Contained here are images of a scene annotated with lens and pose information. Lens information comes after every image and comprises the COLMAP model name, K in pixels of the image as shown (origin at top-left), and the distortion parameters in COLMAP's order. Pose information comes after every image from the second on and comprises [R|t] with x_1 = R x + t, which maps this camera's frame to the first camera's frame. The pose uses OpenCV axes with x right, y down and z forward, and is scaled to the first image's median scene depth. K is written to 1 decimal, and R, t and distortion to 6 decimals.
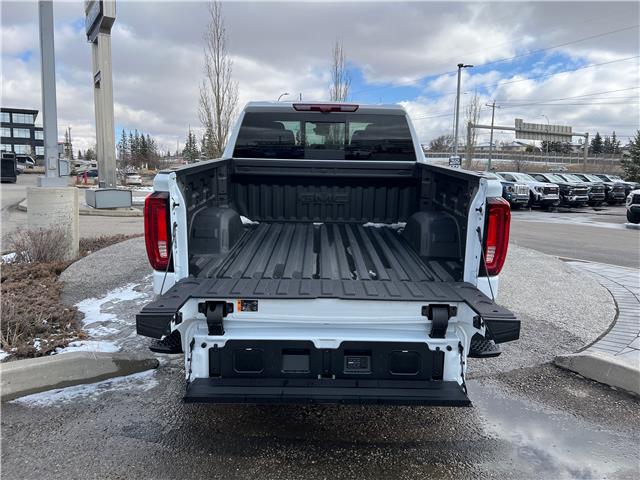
lens RADIAL K [[487.2, 0, 324.2], [0, 487.2, 238.8], [0, 0, 1]] dist [0.058117, -0.070533]
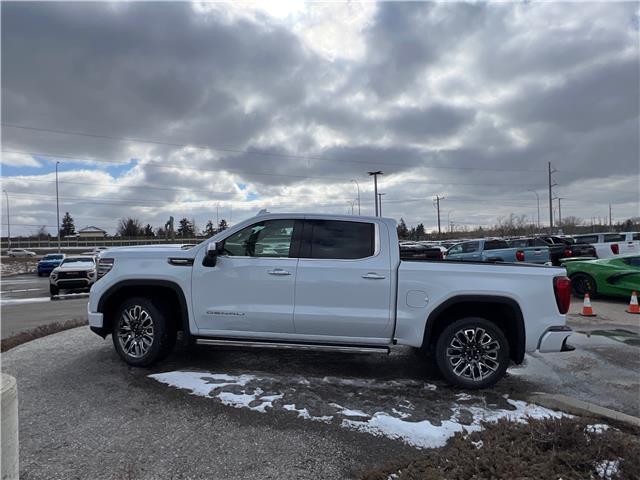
lens RADIAL K [[361.6, 0, 320.0], [0, 361.6, 240.6], [0, 0, 1]] dist [-0.000836, -0.000090]
pose [[0.024744, 0.001628, 0.999693, -0.338596], [0.152408, 0.988303, -0.005382, -0.071549], [-0.988008, 0.152494, 0.024206, 0.340421]]
